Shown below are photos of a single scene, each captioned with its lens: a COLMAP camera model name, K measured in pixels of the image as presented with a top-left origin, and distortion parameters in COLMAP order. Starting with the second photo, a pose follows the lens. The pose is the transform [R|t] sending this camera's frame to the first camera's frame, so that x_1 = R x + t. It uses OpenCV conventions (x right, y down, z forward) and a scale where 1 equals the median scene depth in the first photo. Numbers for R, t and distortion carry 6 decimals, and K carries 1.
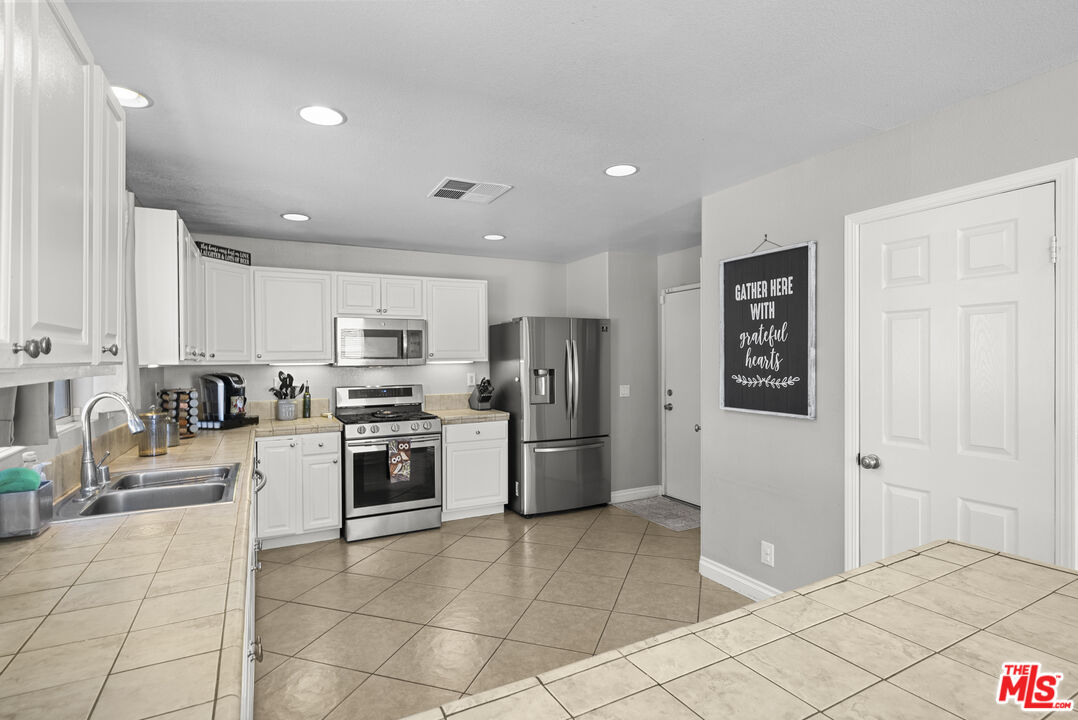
lens RADIAL K [[536.1, 0, 537.8], [0, 536.1, 357.5], [0, 0, 1]] dist [0.000815, 0.000897]
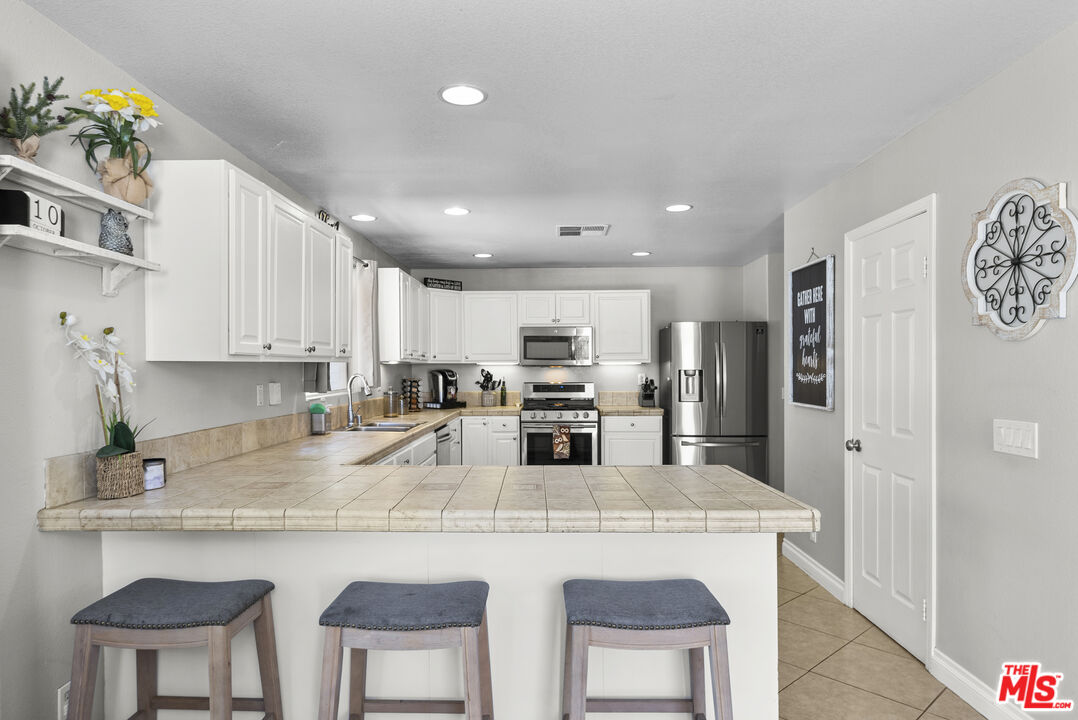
lens RADIAL K [[644.7, 0, 534.6], [0, 644.7, 367.1], [0, 0, 1]] dist [0.008523, 0.000115]
pose [[0.876553, 0.007196, -0.481251, 0.438386], [-0.004689, 0.999968, 0.006412, 0.011646], [0.481282, -0.003364, 0.876559, -0.364588]]
